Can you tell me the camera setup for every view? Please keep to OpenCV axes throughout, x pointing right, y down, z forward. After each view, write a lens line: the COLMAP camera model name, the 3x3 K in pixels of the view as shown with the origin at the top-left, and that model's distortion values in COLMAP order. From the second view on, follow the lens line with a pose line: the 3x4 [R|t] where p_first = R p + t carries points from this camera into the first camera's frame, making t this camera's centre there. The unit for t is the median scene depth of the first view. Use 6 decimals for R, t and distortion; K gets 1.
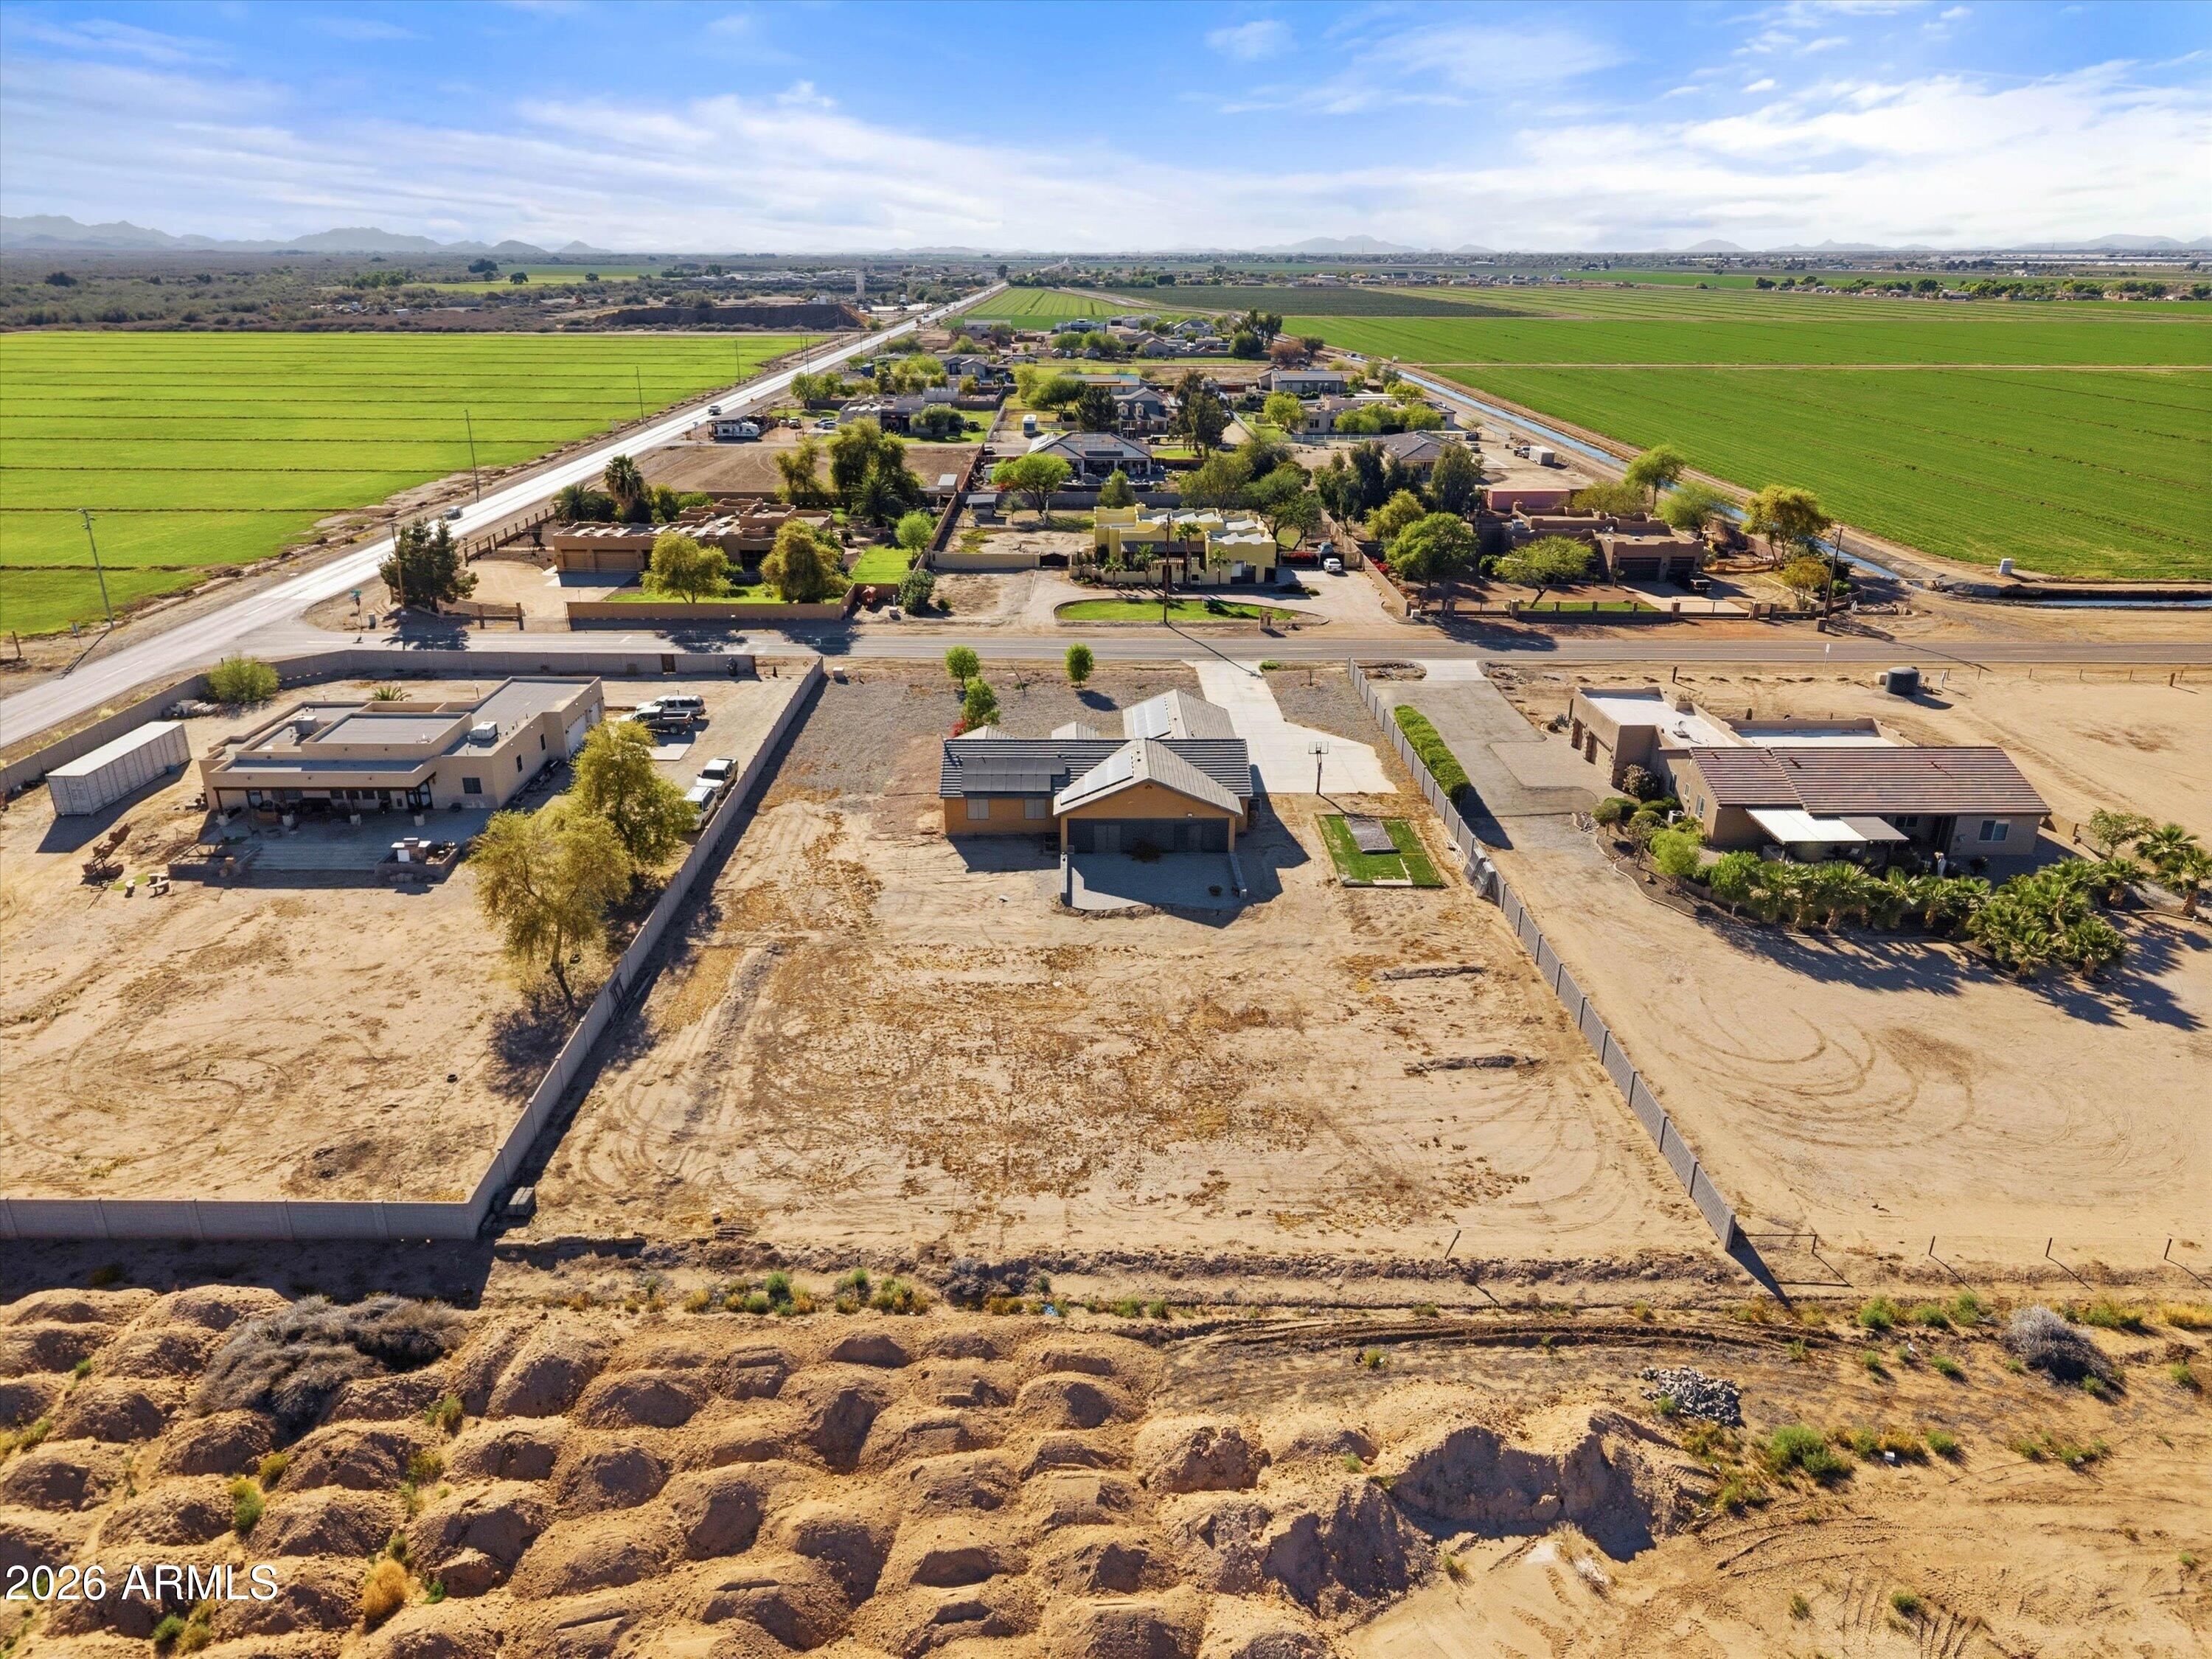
lens RADIAL K [[1475.2, 0, 1106.0], [0, 1475.2, 829.5], [0, 0, 1]] dist [0.010611, -0.005018]
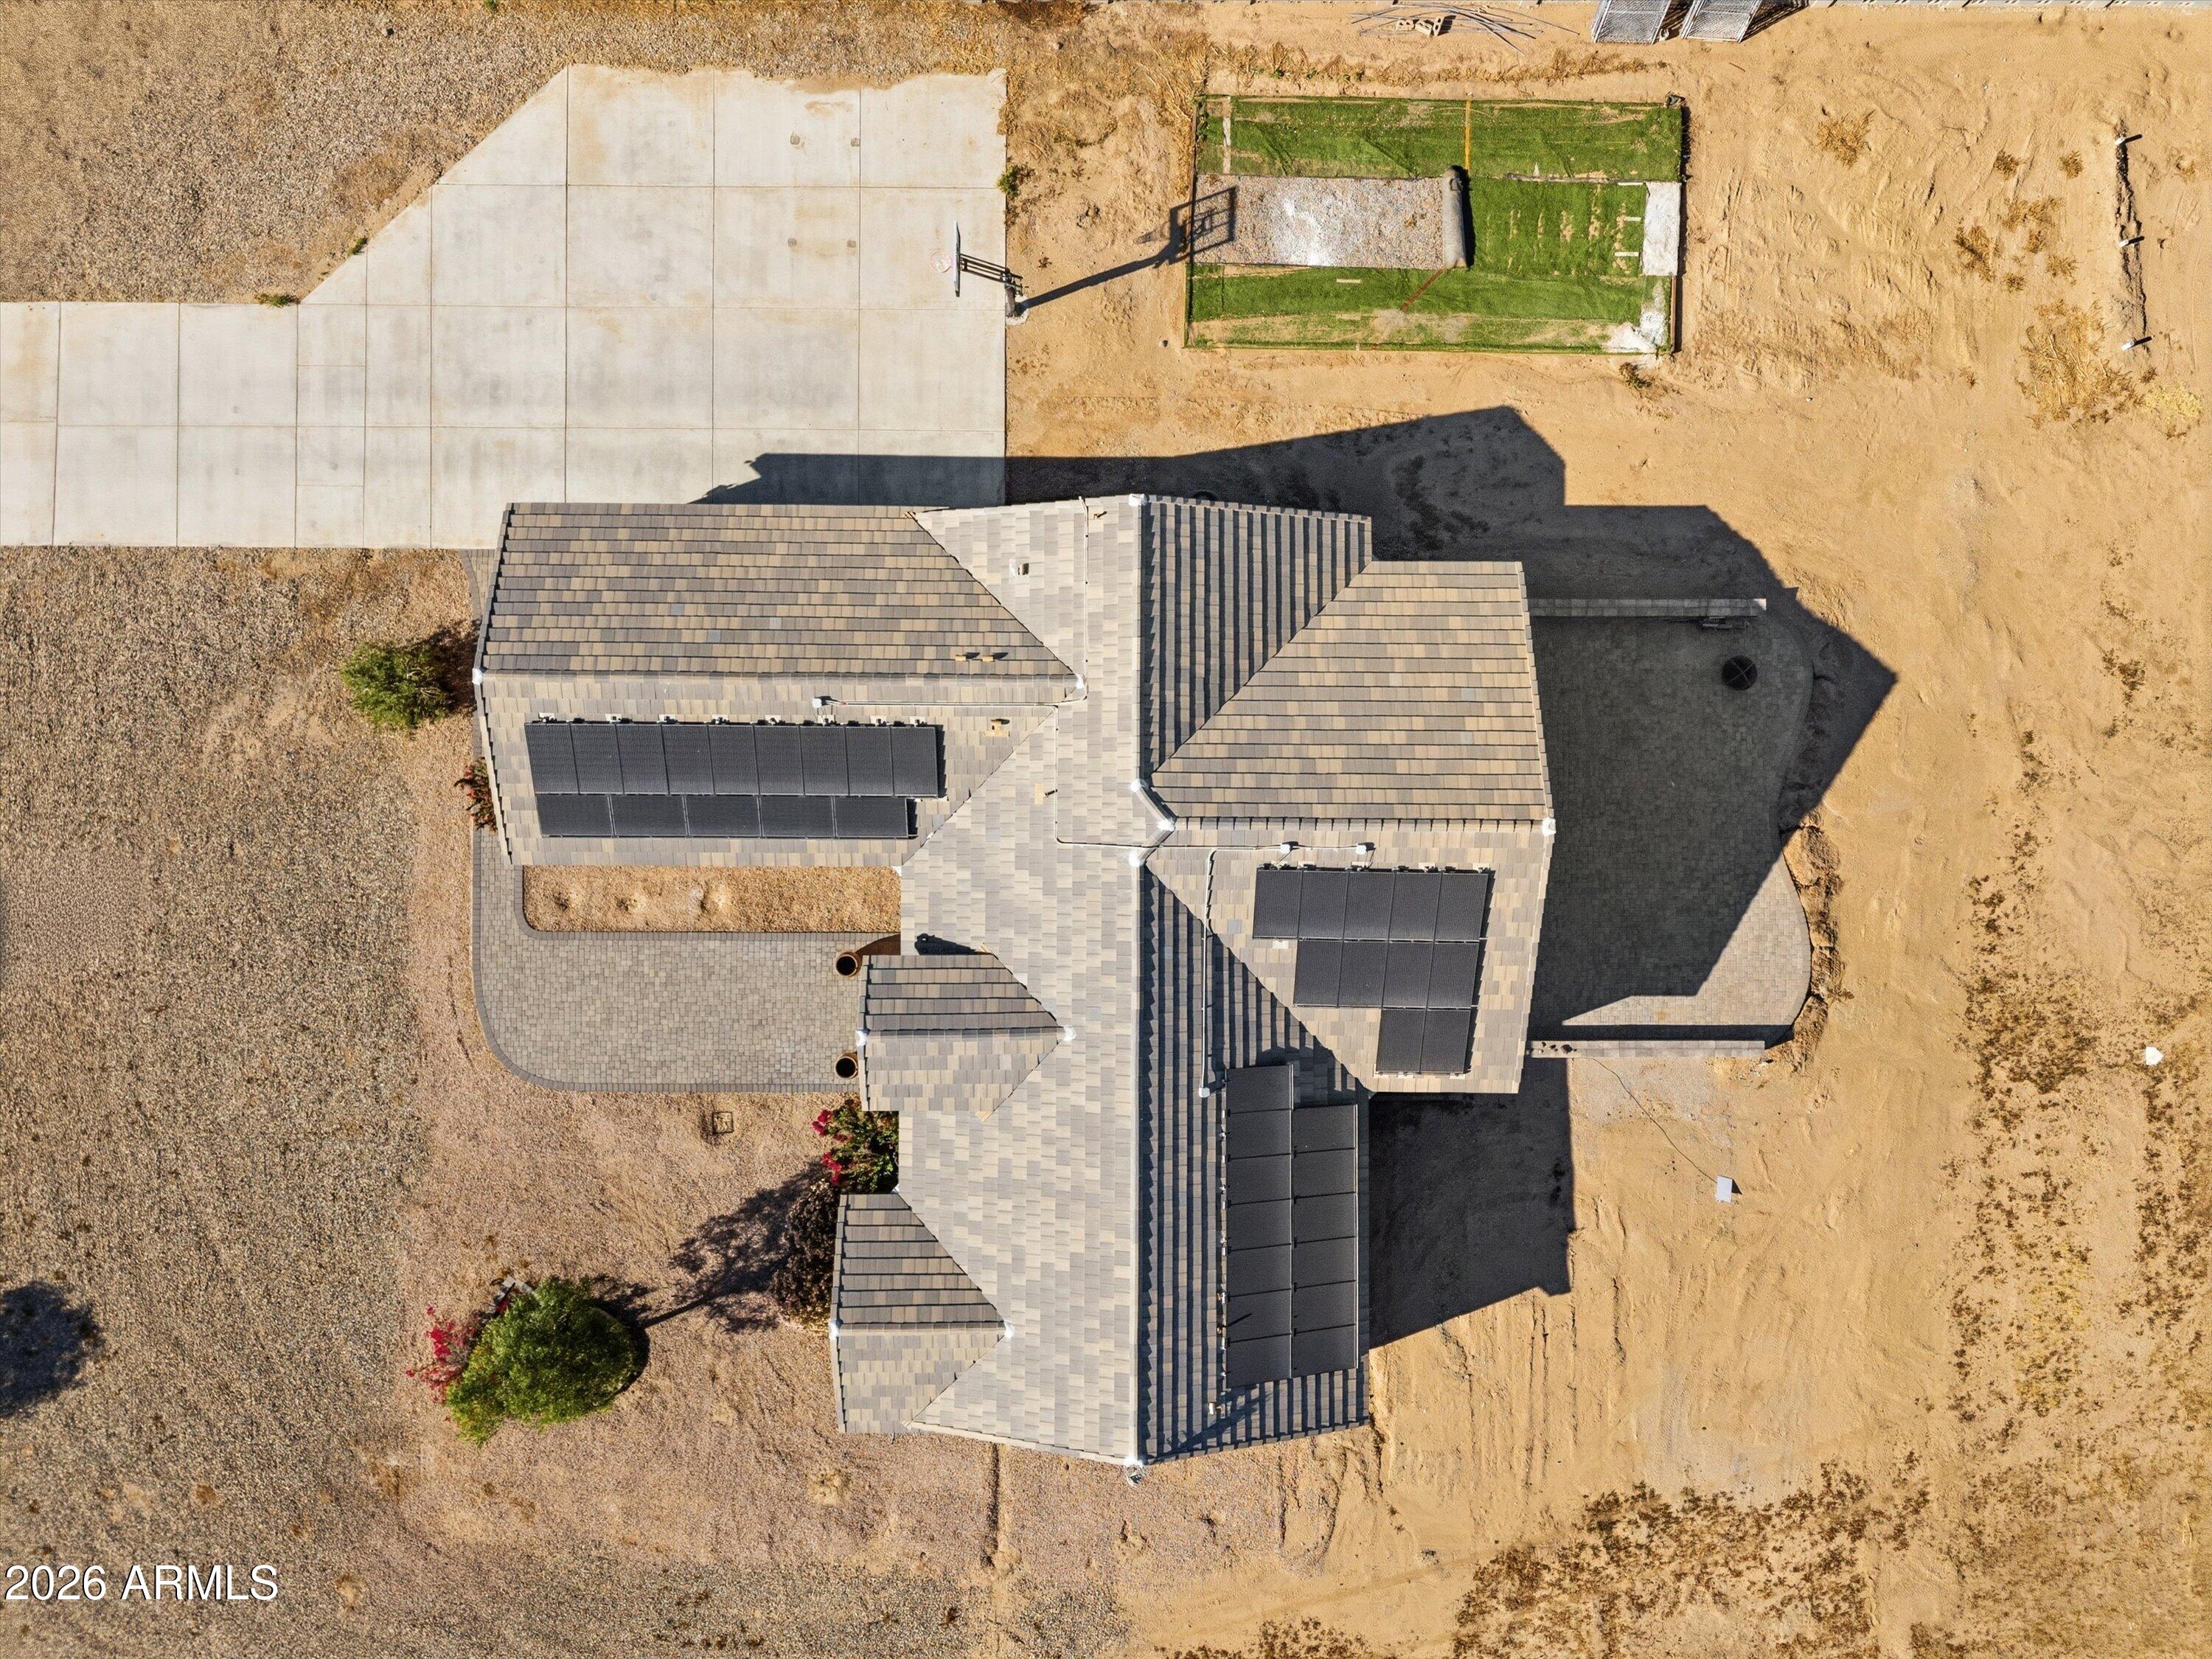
lens RADIAL K [[1520.7, 0, 1084.3], [0, 1520.7, 842.2], [0, 0, 1]] dist [0.004543, -0.002118]
pose [[0.022843, -0.999729, -0.004396, 0.022691], [0.358127, 0.004077, 0.933664, -0.369527], [-0.933393, -0.022902, 0.358123, 0.904832]]
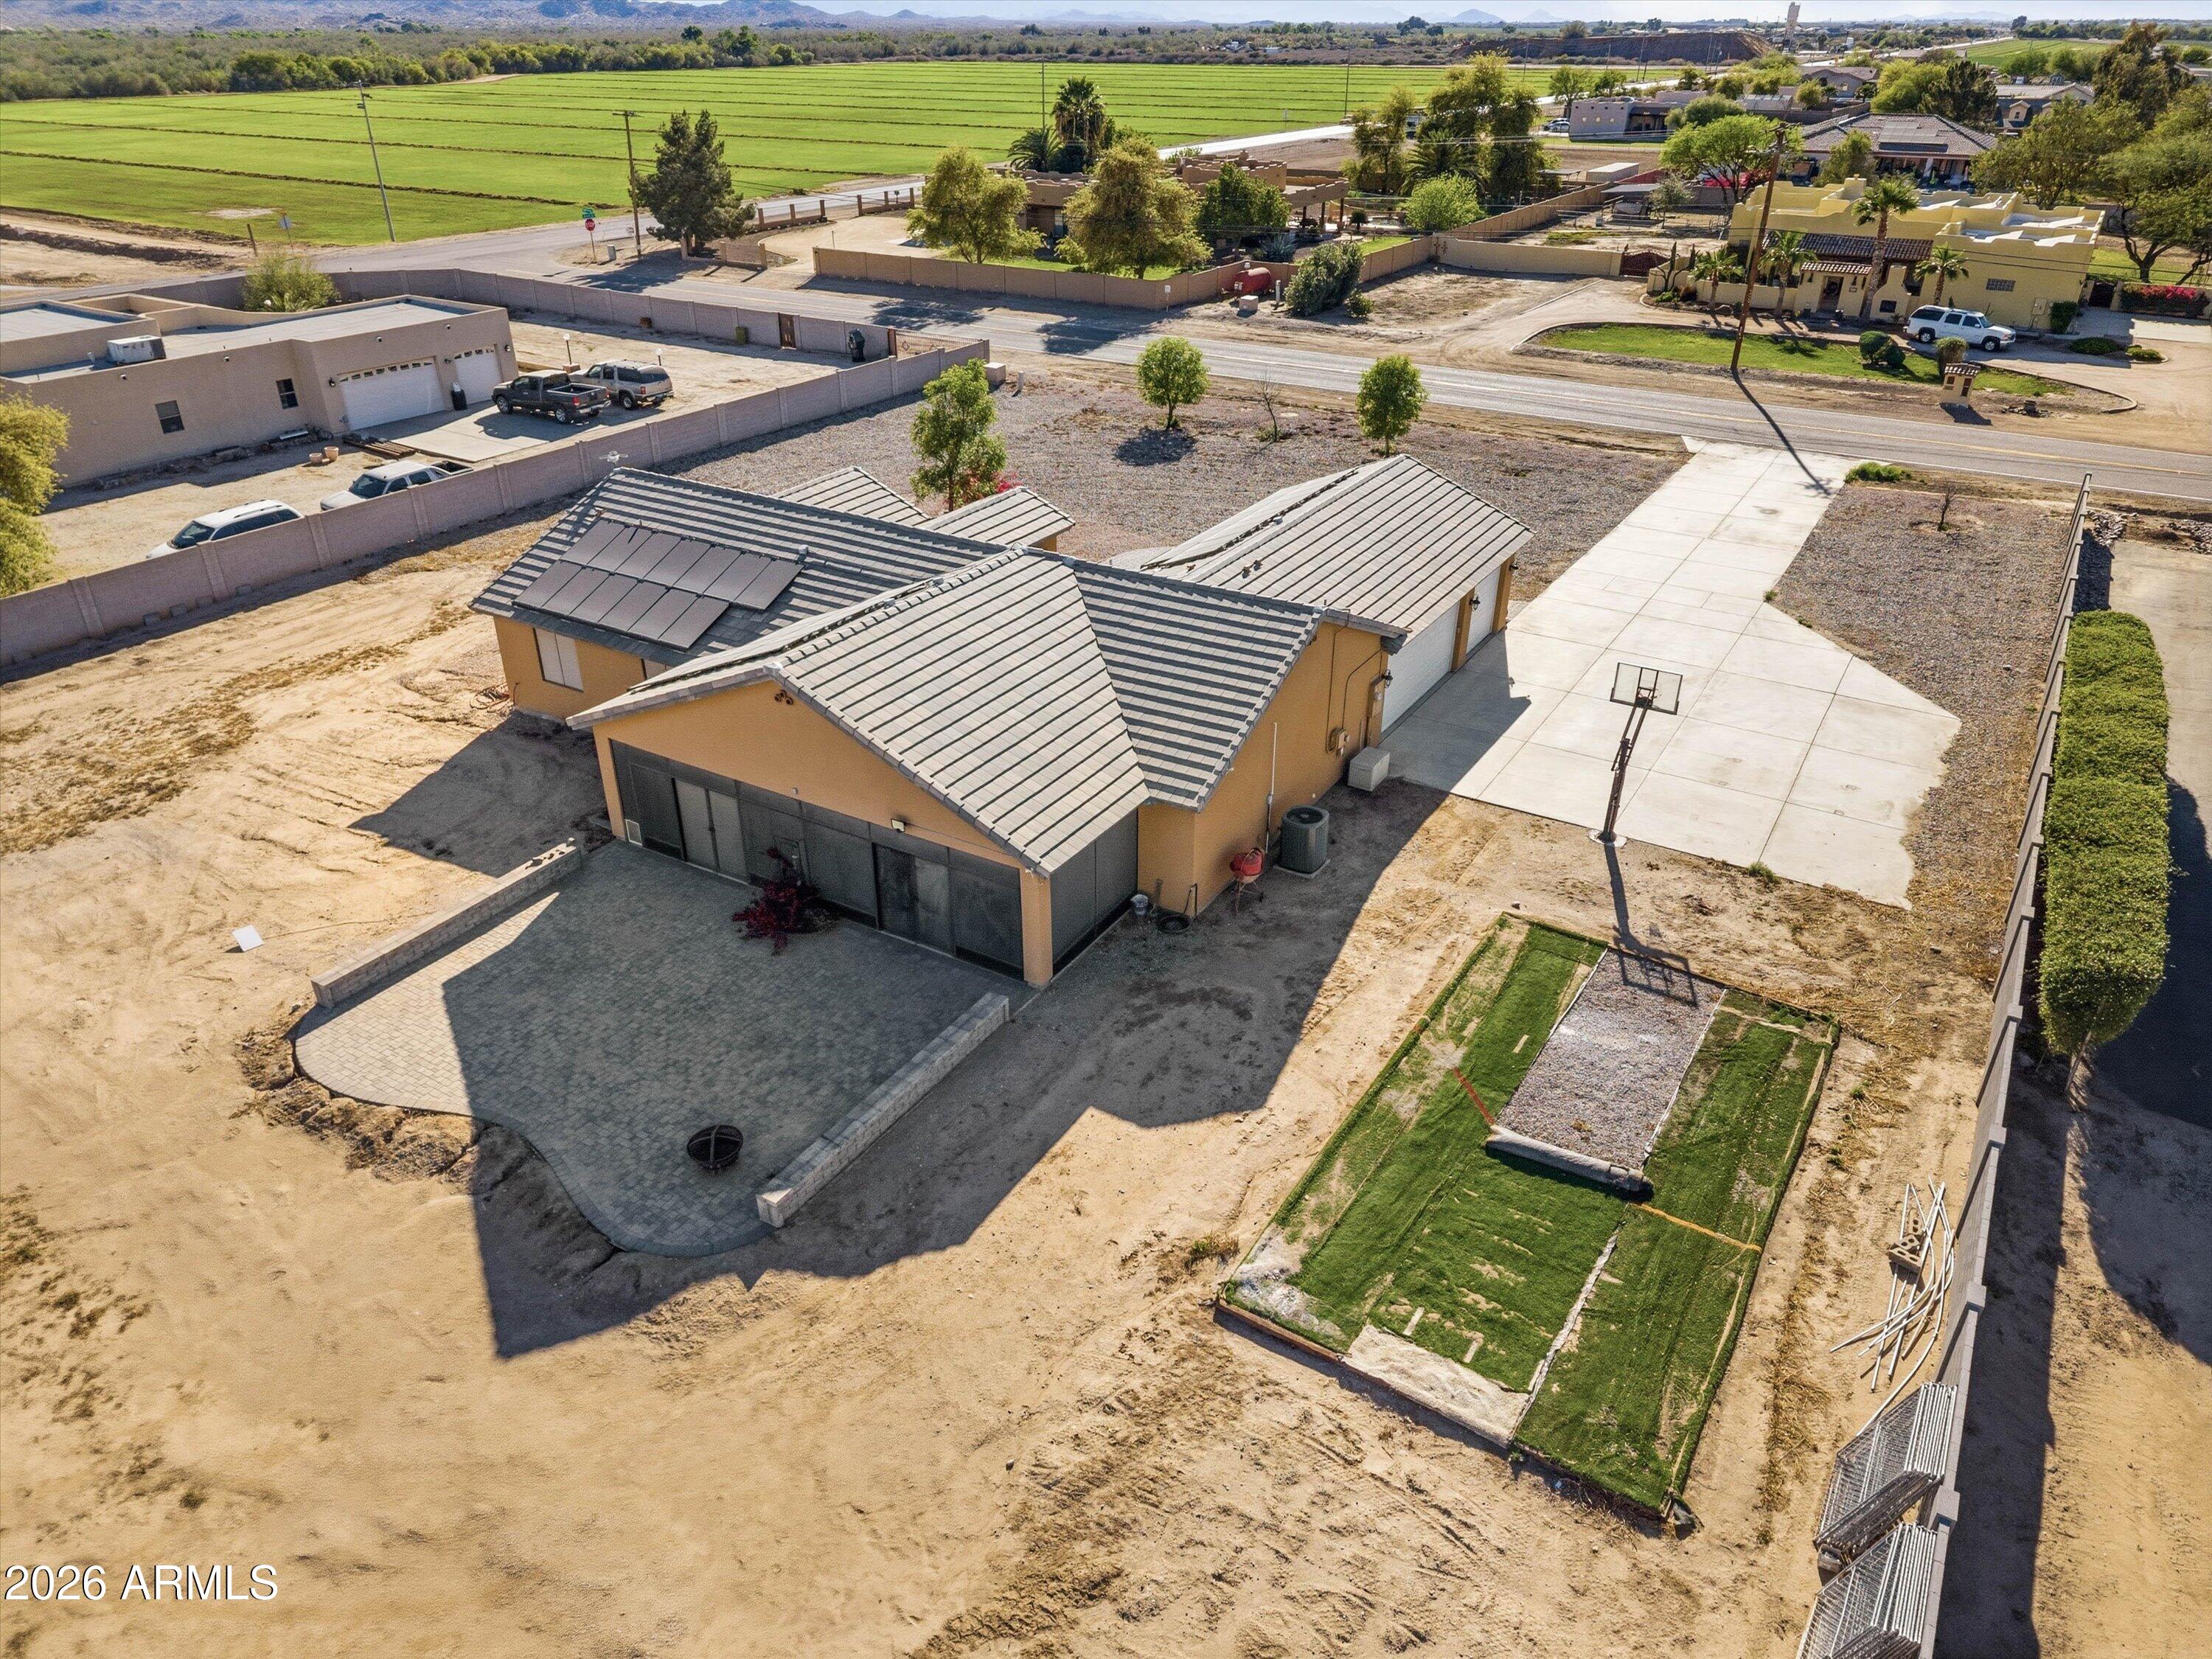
lens RADIAL K [[1500.1, 0, 1103.3], [0, 1500.1, 785.4], [0, 0, 1]] dist [0.028098, -0.029983]
pose [[0.840306, 0.239567, -0.486306, 0.216774], [-0.191706, 0.970412, 0.146795, -0.063742], [0.507085, -0.030124, 0.861369, 0.720338]]
